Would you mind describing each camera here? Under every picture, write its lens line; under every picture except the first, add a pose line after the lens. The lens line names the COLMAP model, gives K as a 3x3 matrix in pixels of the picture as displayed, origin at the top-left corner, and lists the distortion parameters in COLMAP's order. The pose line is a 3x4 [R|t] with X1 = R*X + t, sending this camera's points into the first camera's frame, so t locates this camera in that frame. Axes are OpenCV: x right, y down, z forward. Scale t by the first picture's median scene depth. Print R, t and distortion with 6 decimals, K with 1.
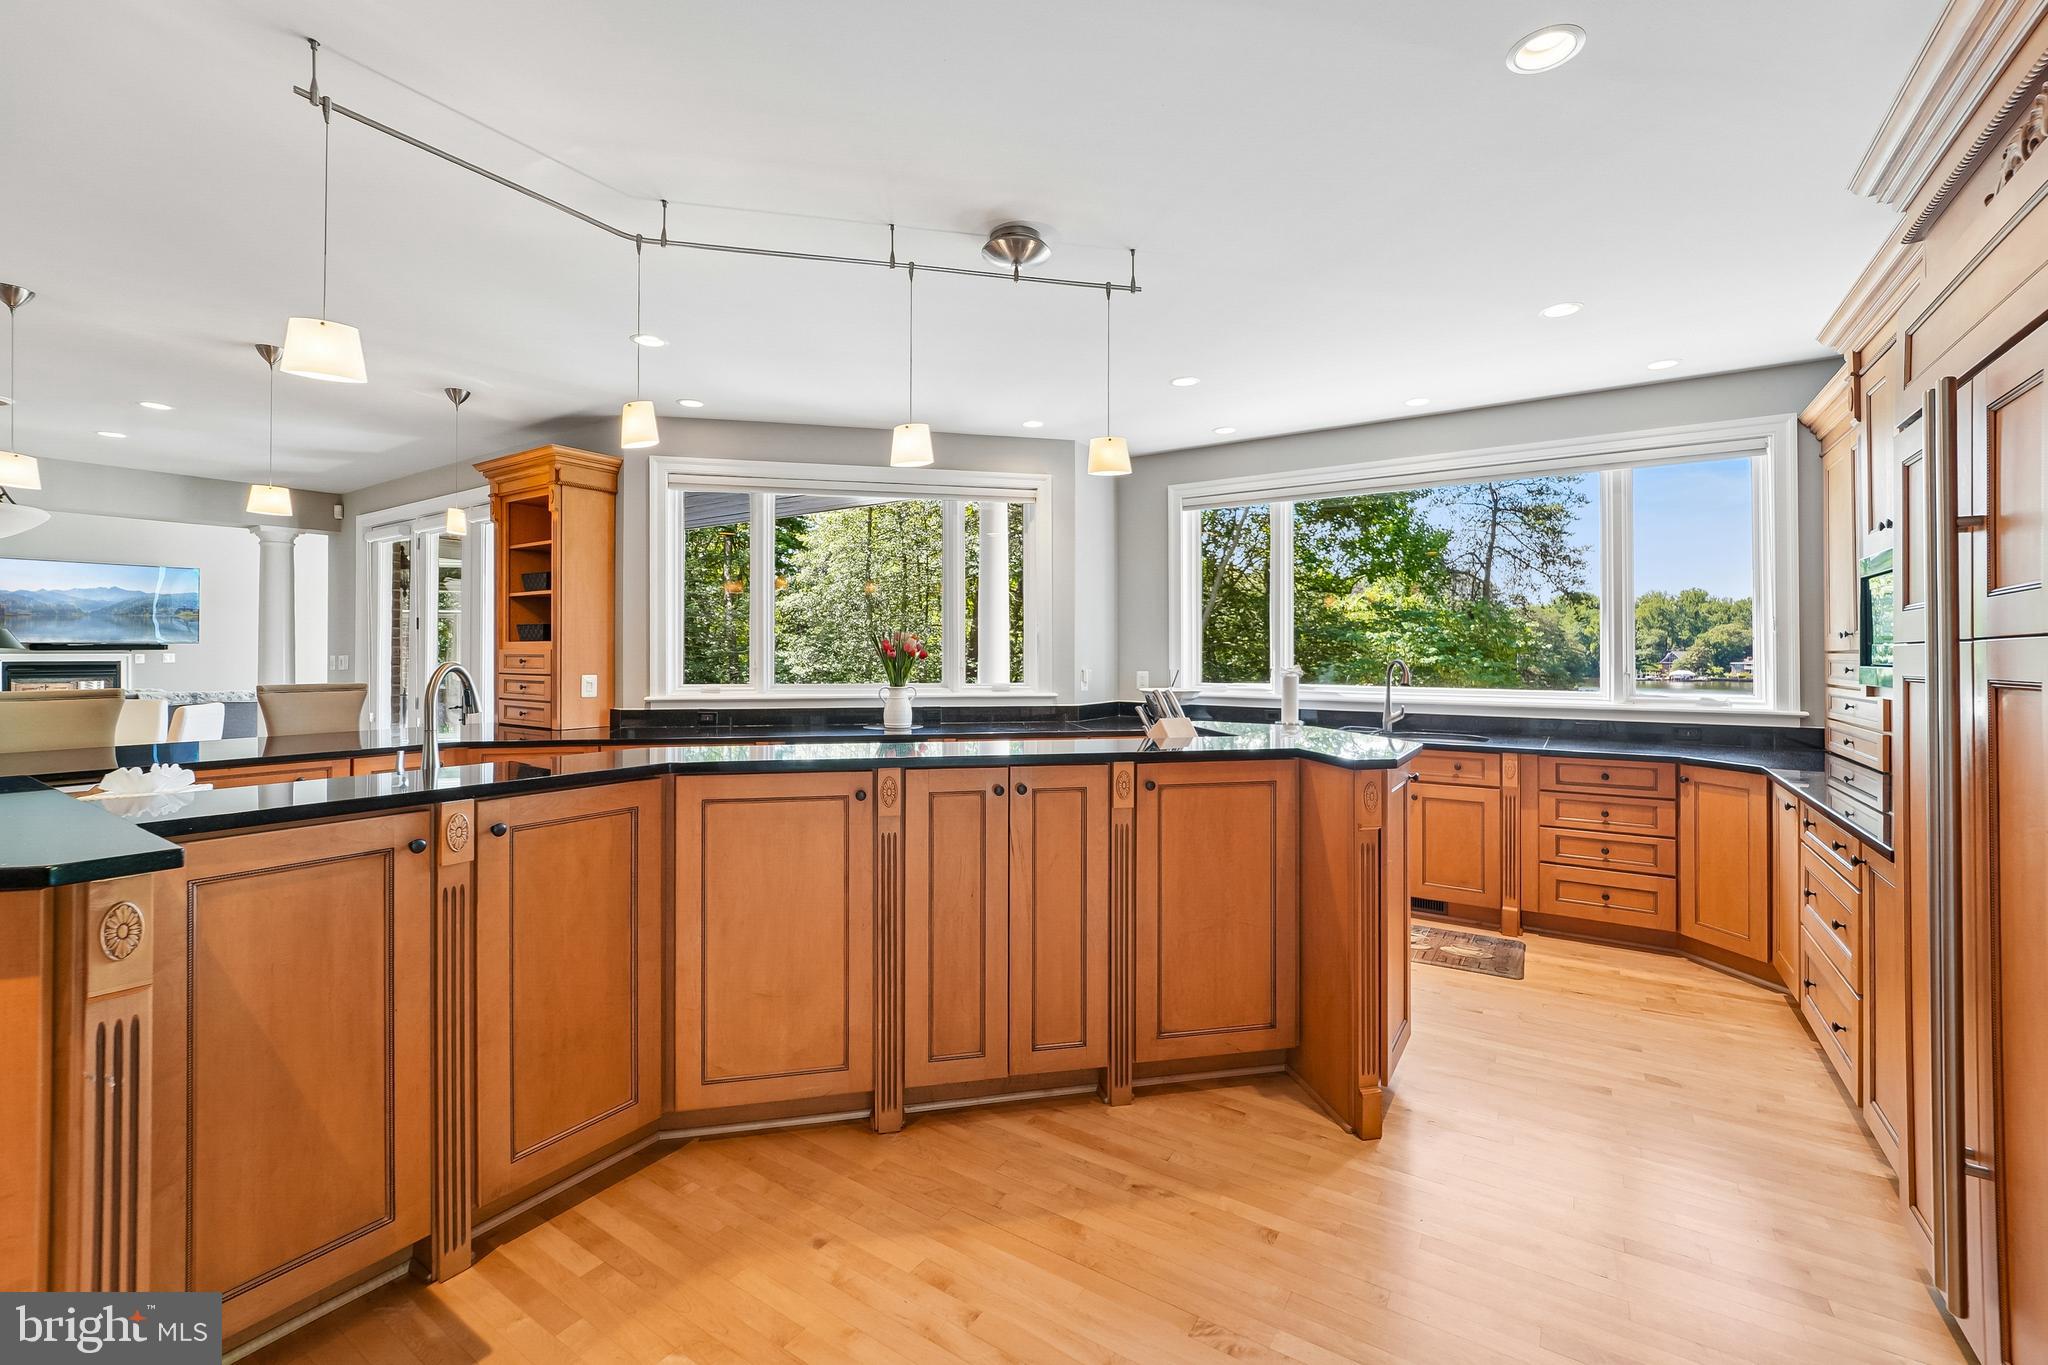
lens RADIAL K [[828.5, 0, 1056.1], [0, 828.5, 647.5], [0, 0, 1]] dist [-0.008906, 0.000047]
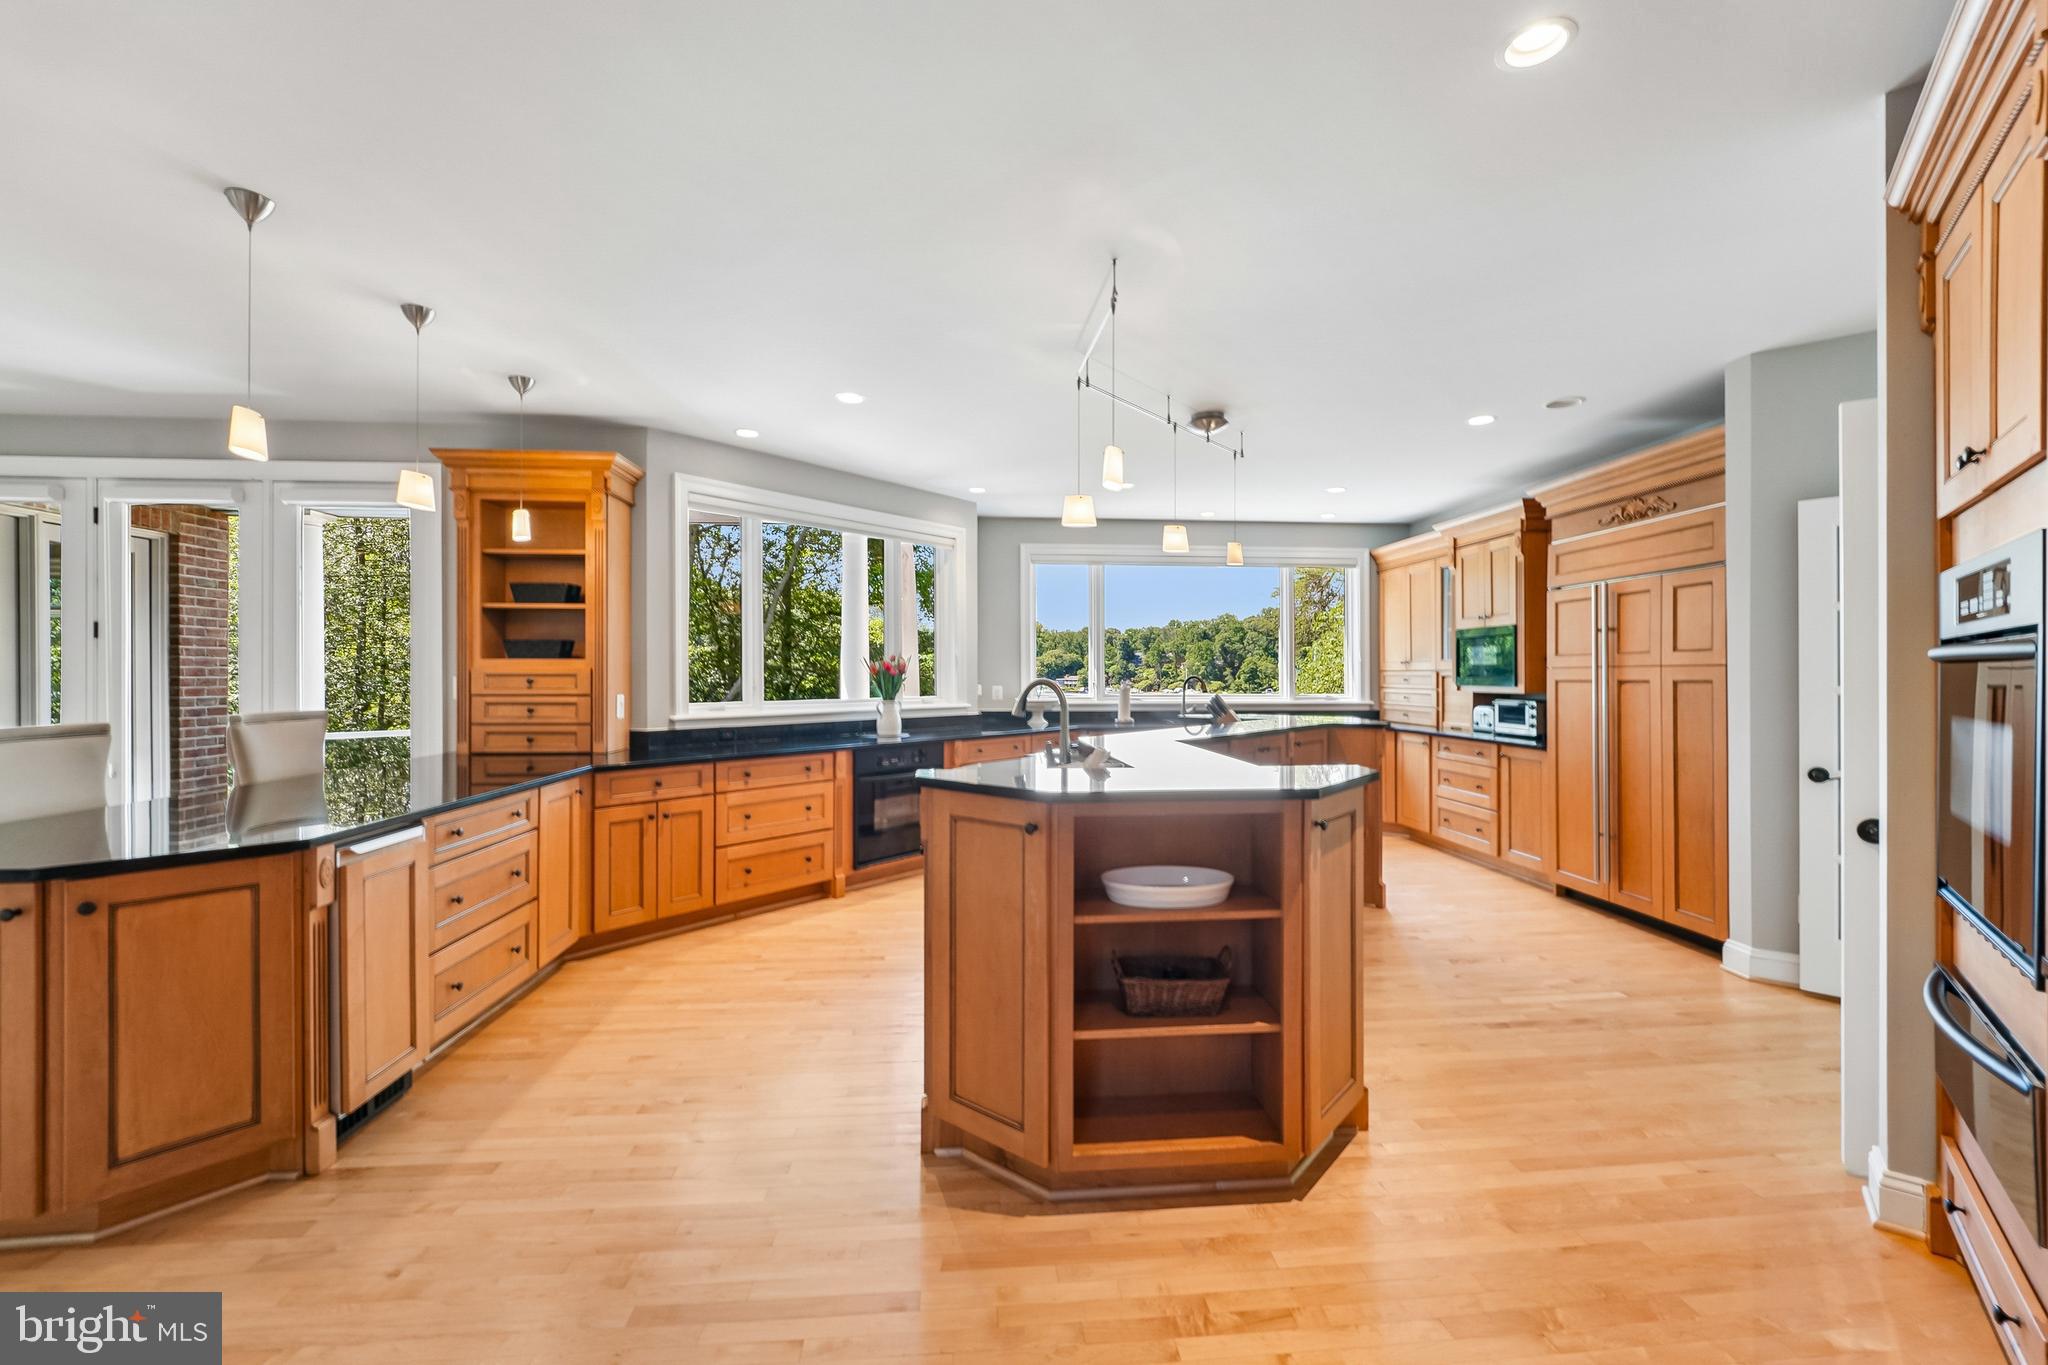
lens RADIAL K [[828.5, 0, 1028.5], [0, 828.5, 671.6], [0, 0, 1]] dist [-0.008906, 0.000047]
pose [[0.791862, -0.000156, 0.610700, -0.755772], [-0.003096, 0.999986, 0.004269, 0.000617], [-0.610692, -0.005271, 0.791850, -0.041317]]
